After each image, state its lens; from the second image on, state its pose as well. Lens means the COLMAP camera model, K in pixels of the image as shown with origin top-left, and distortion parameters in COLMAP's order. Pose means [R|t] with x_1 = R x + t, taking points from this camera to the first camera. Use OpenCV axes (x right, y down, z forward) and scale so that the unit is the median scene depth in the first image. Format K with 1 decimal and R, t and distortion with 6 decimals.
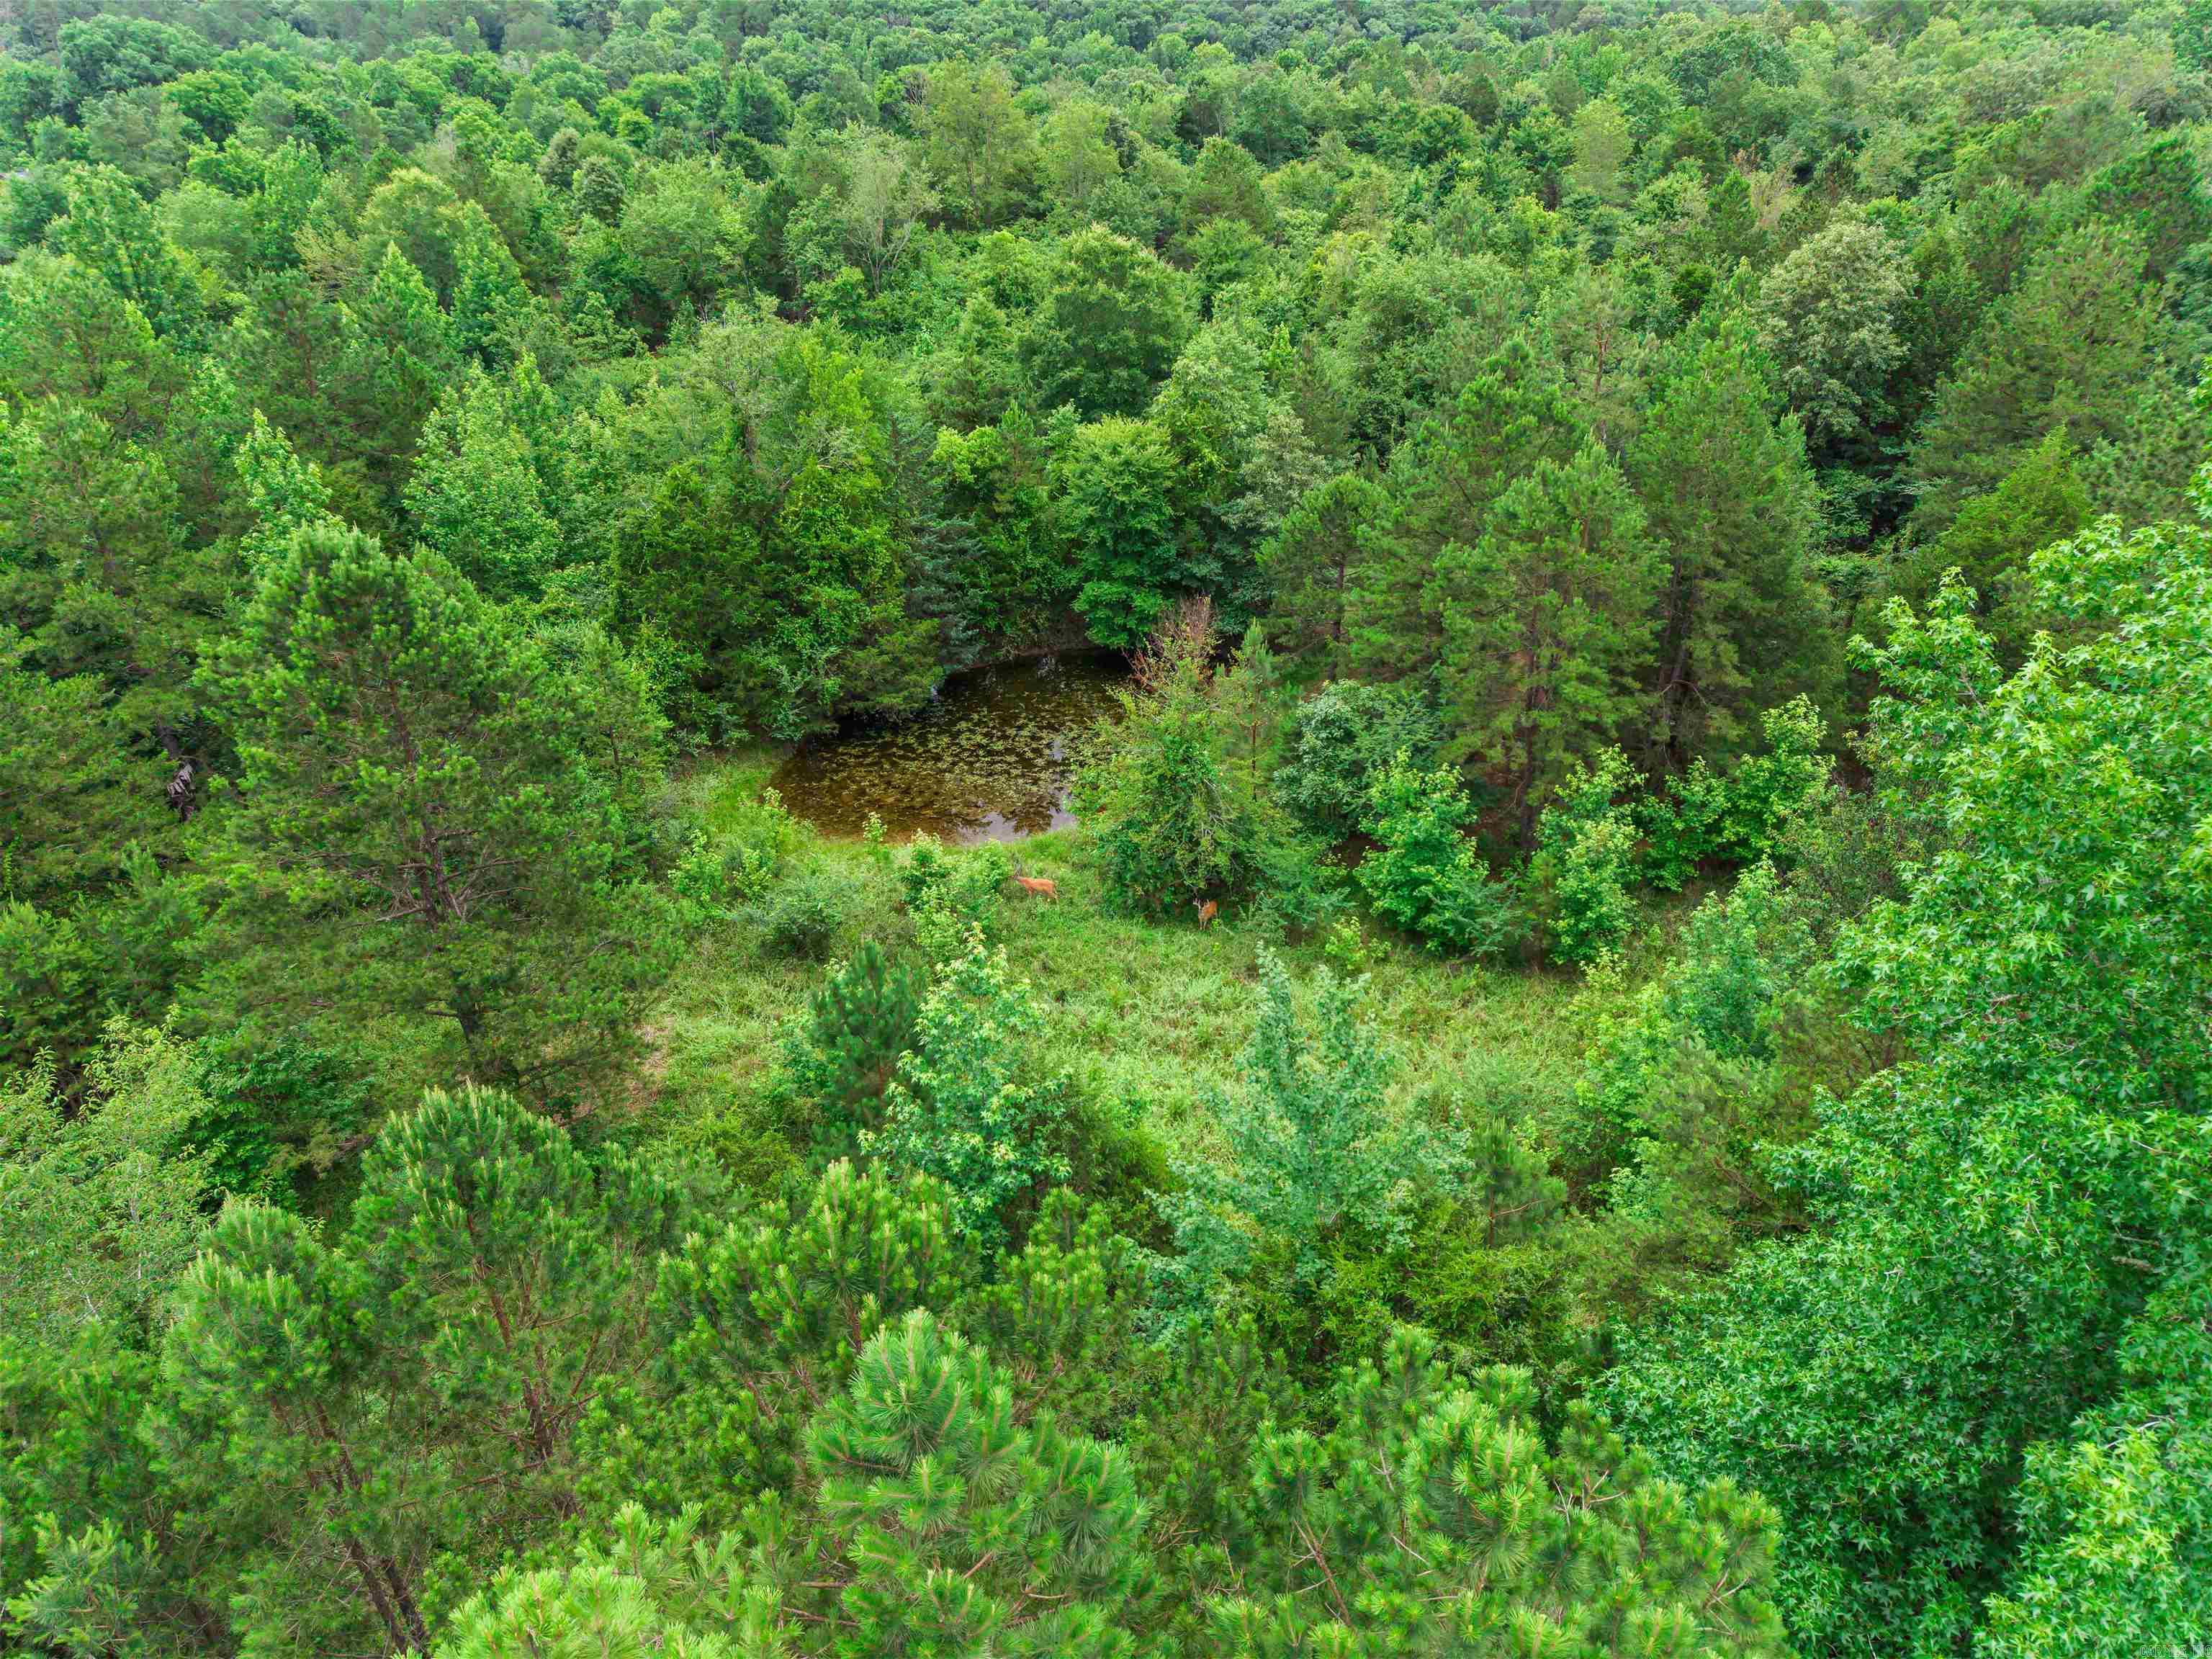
lens RADIAL K [[1483.4, 0, 1119.1], [0, 1483.4, 838.3], [0, 0, 1]] dist [0.022298, -0.023088]
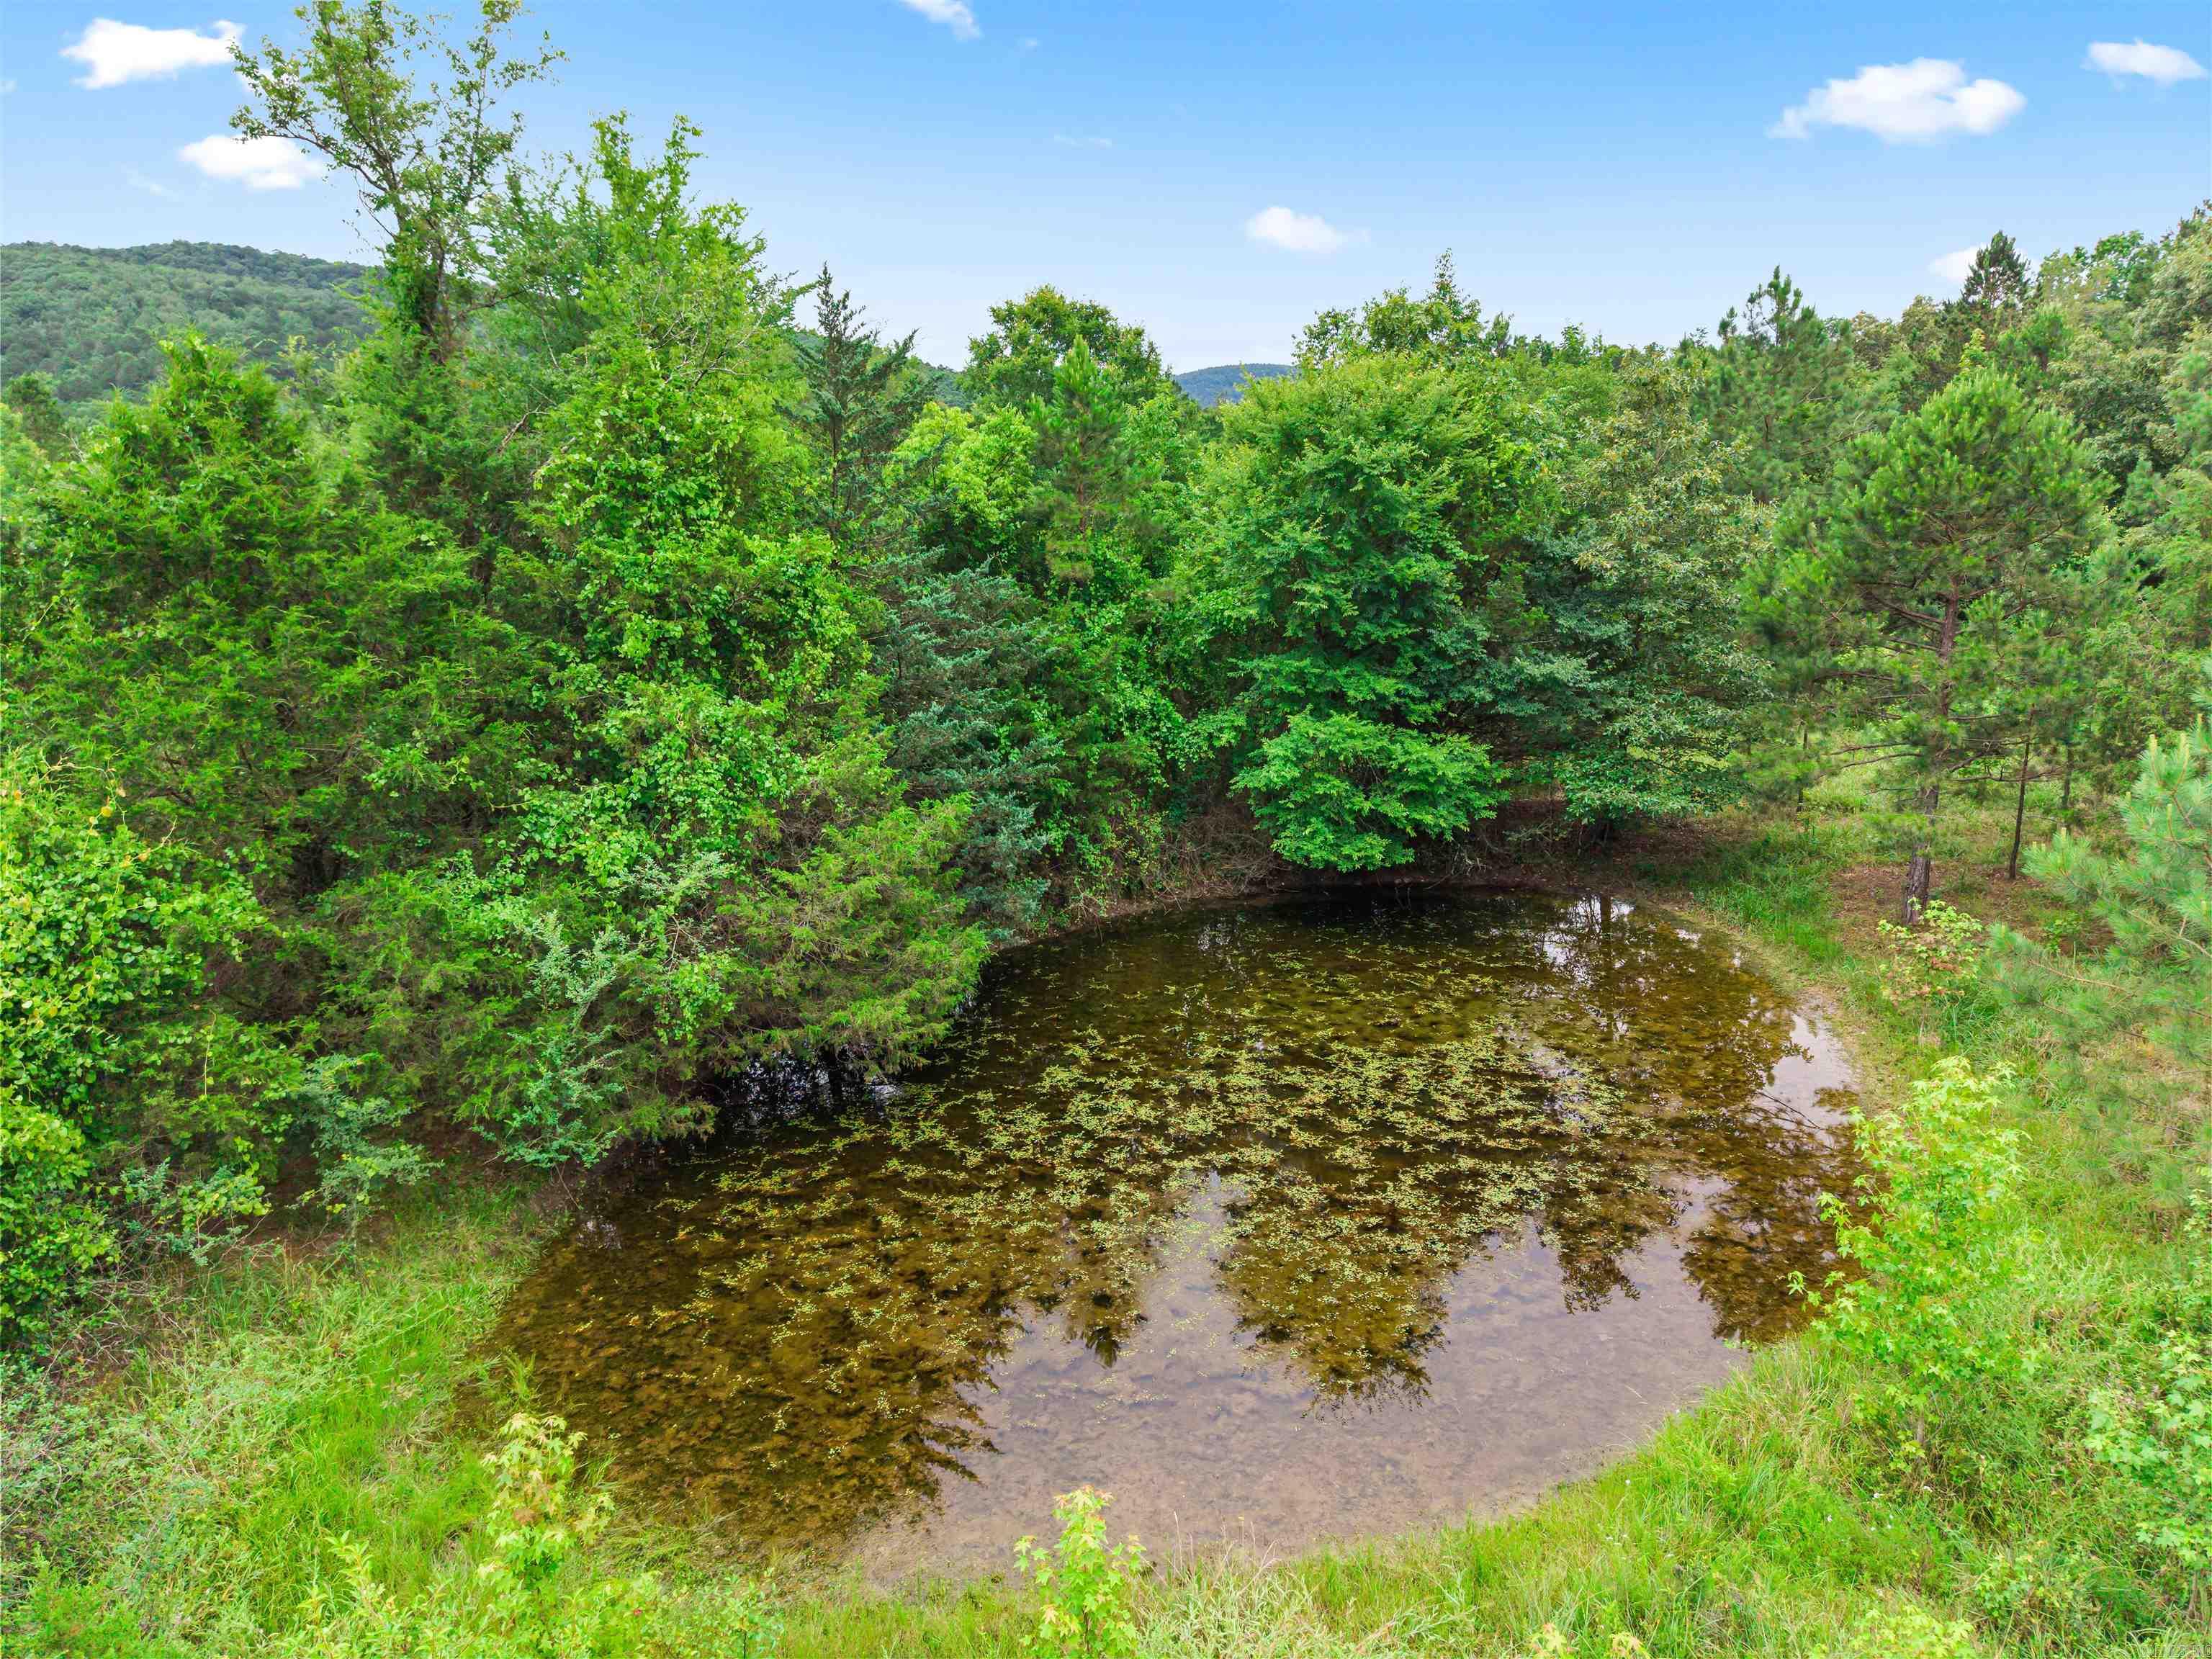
lens RADIAL K [[1483.4, 0, 1112.5], [0, 1483.4, 839.6], [0, 0, 1]] dist [0.022298, -0.023088]
pose [[0.981084, -0.059070, 0.184349, -0.165158], [0.105470, 0.961658, -0.253159, -0.041890], [-0.162326, 0.267814, 0.949698, 0.677164]]
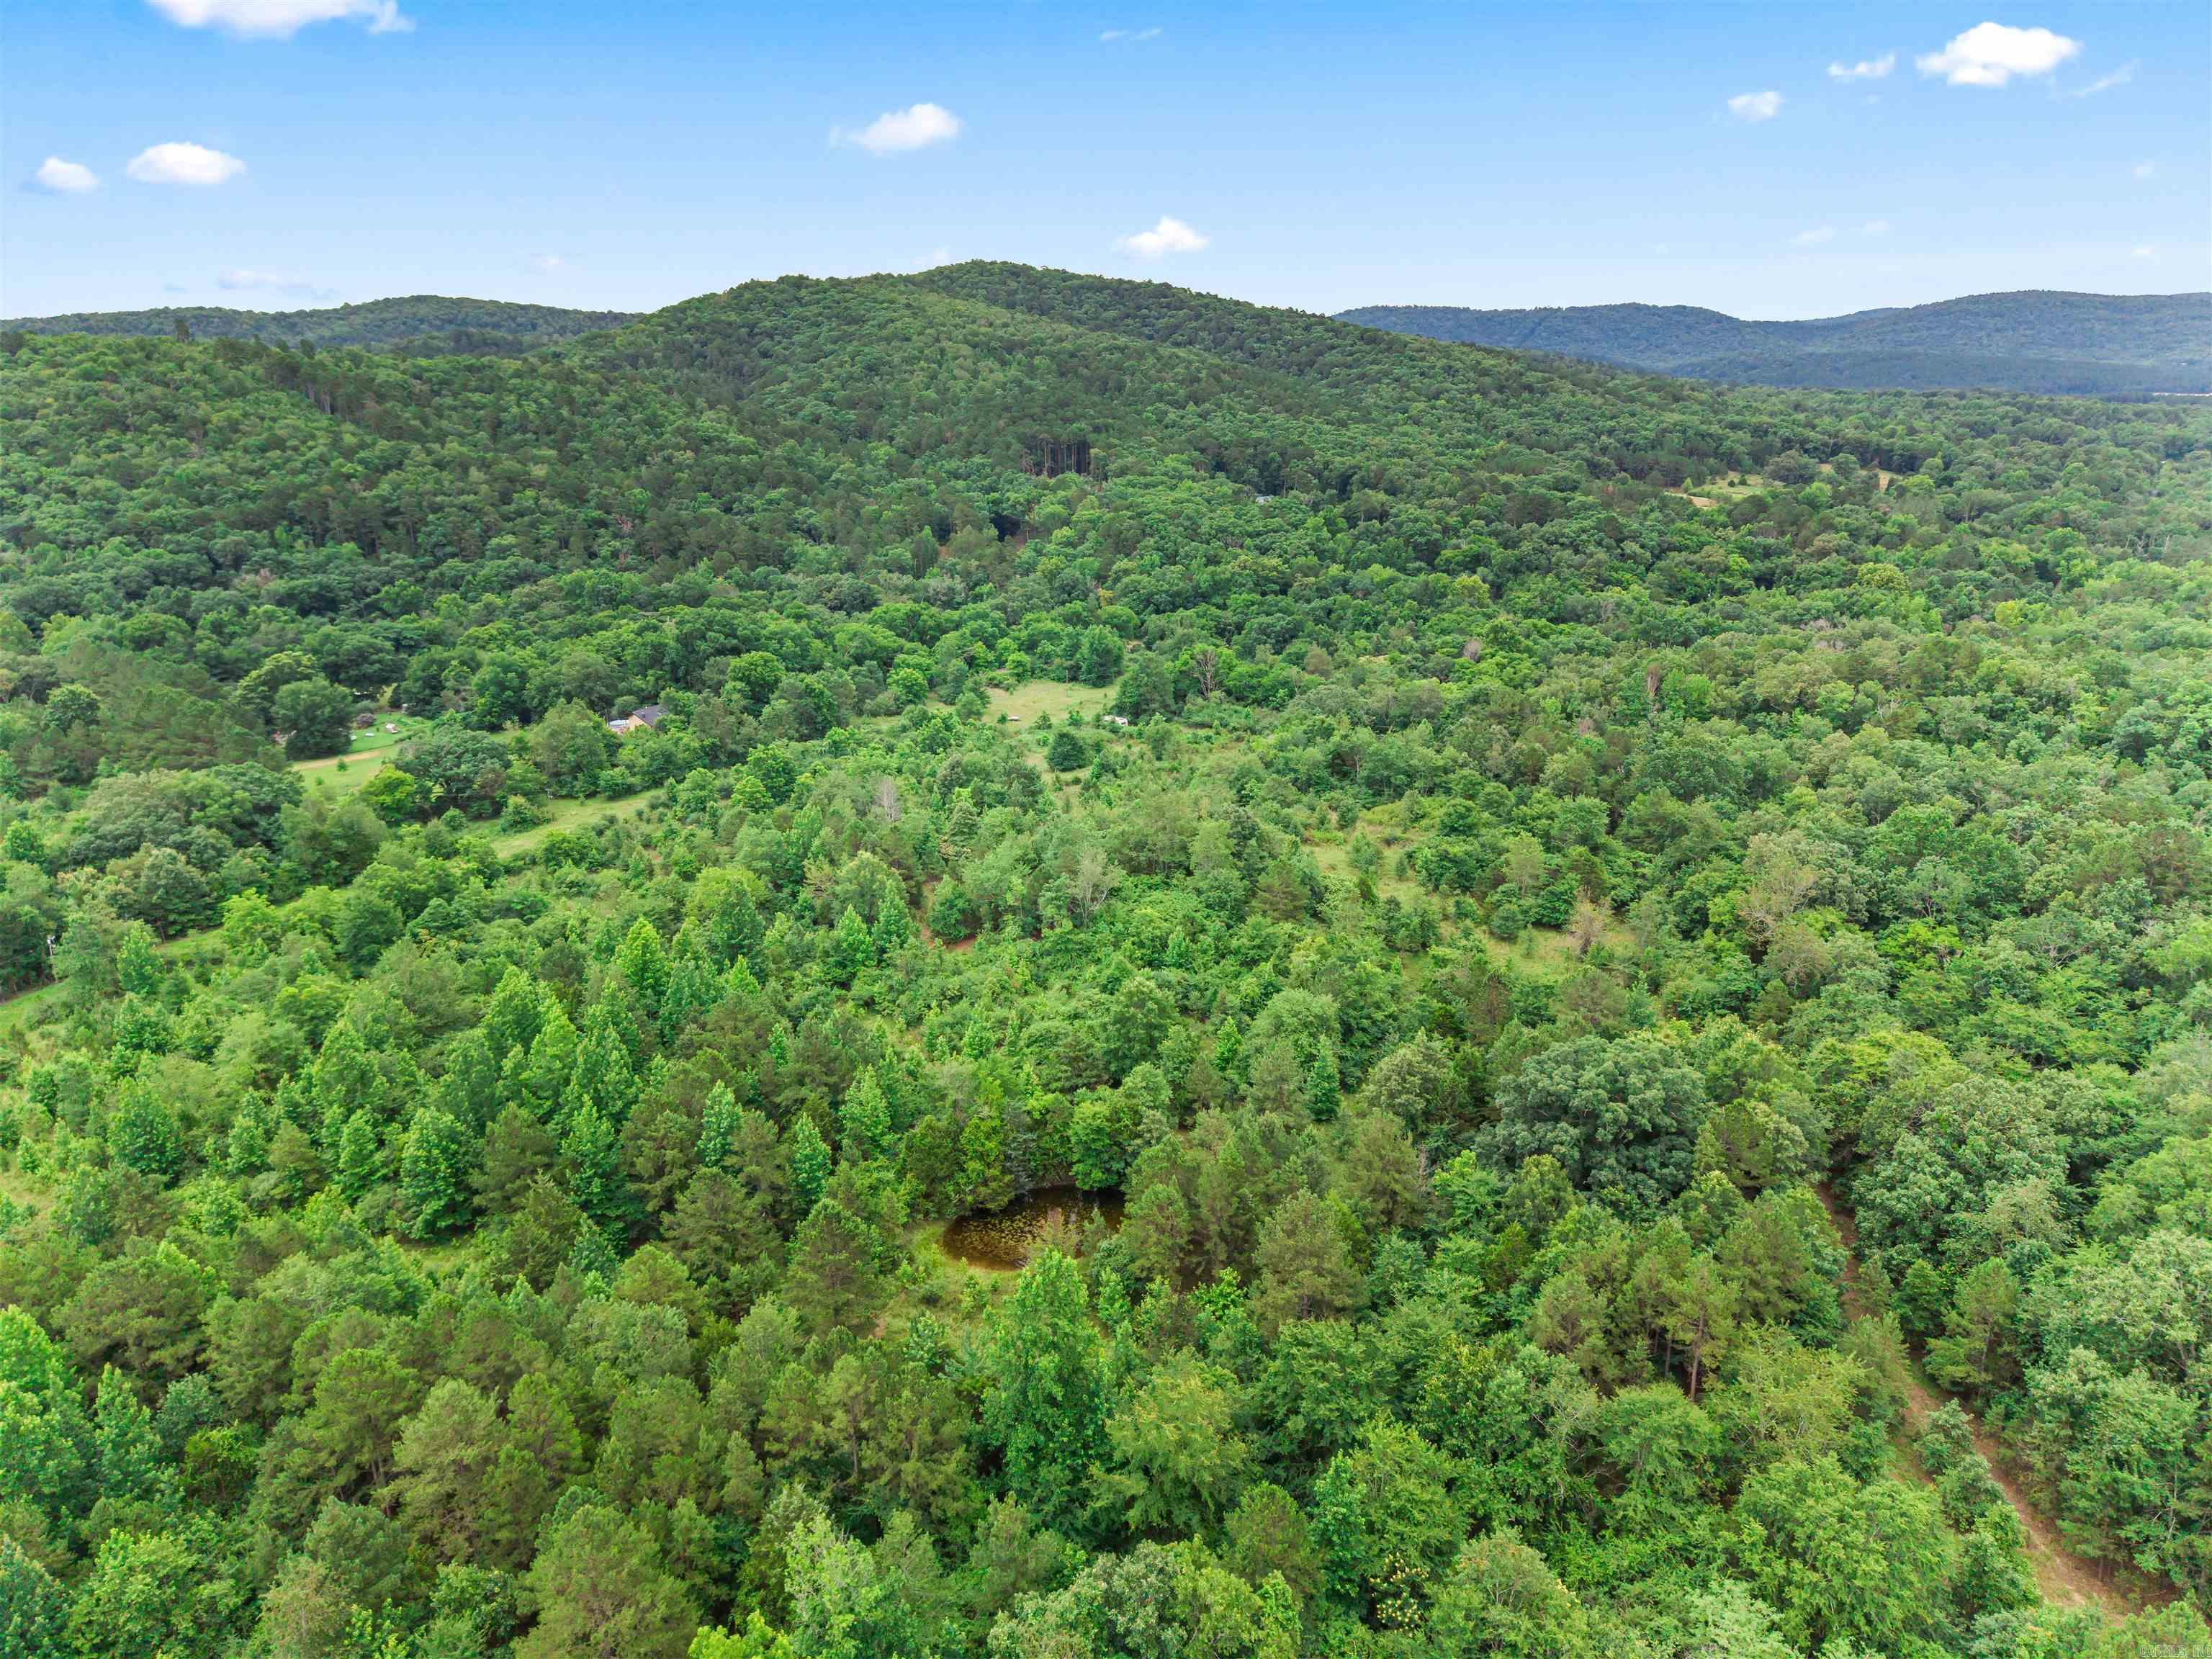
lens RADIAL K [[1483.4, 0, 1109.7], [0, 1483.4, 833.8], [0, 0, 1]] dist [0.022298, -0.023088]
pose [[0.967594, 0.074368, -0.241310, 0.678949], [-0.124230, 0.972192, -0.198517, -0.249867], [0.219836, 0.222062, 0.949927, -1.731816]]
